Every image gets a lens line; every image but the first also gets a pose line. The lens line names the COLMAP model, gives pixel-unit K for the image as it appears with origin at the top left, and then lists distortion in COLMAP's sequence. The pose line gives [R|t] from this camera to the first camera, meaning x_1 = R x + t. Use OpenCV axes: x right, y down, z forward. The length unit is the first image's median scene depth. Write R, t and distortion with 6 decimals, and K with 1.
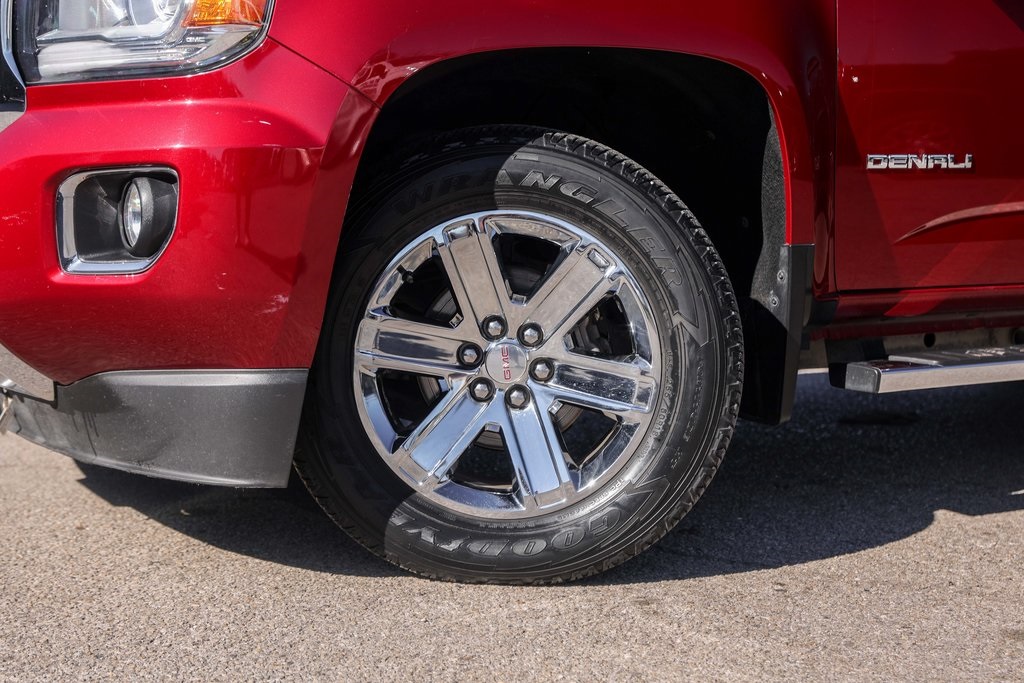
lens RADIAL K [[1490.8, 0, 512.0], [0, 1490.8, 341.5], [0, 0, 1]] dist [0.007861, 0.013178]
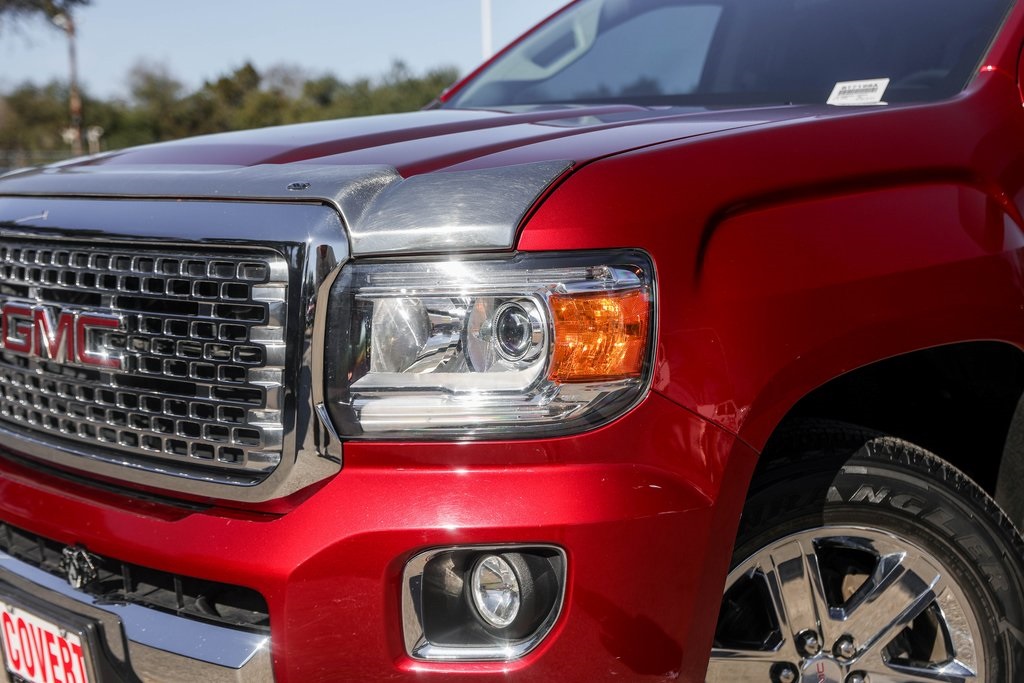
lens RADIAL K [[1490.8, 0, 512.0], [0, 1490.8, 341.5], [0, 0, 1]] dist [0.007861, 0.013178]
pose [[0.976980, -0.051737, 0.206960, -0.388827], [0.051440, 0.998653, 0.006821, -0.220604], [-0.207034, 0.003982, 0.978326, 0.121616]]
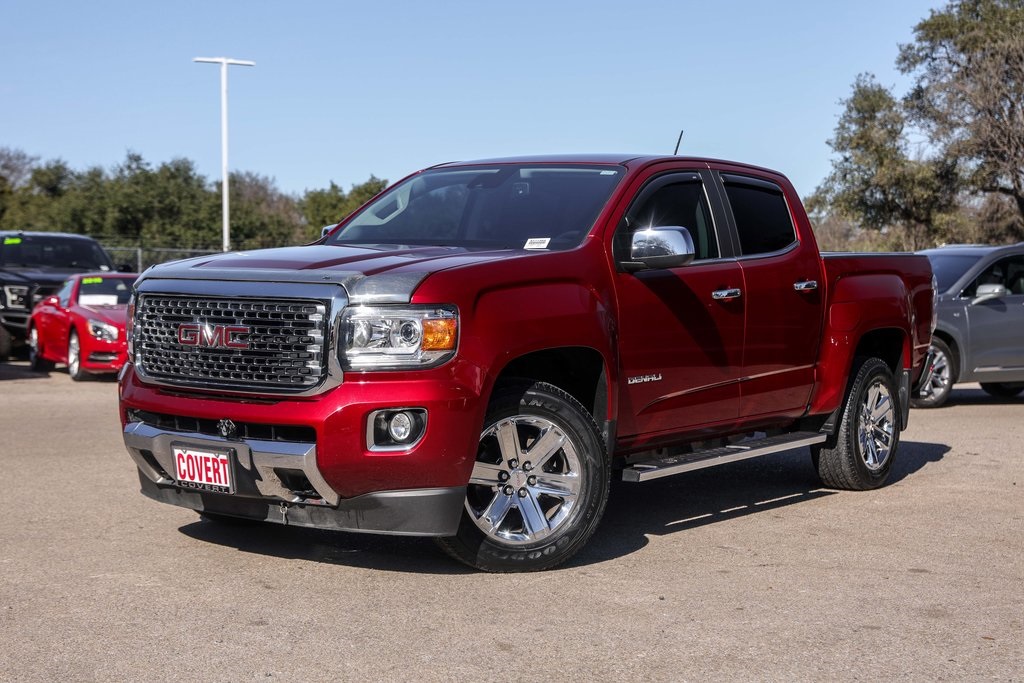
lens RADIAL K [[1490.8, 0, 512.0], [0, 1490.8, 341.5], [0, 0, 1]] dist [0.007861, 0.013178]
pose [[0.923058, -0.020504, 0.384115, -0.942622], [0.042722, 0.997865, -0.049398, -0.088363], [-0.382282, 0.062007, 0.921963, -1.225008]]
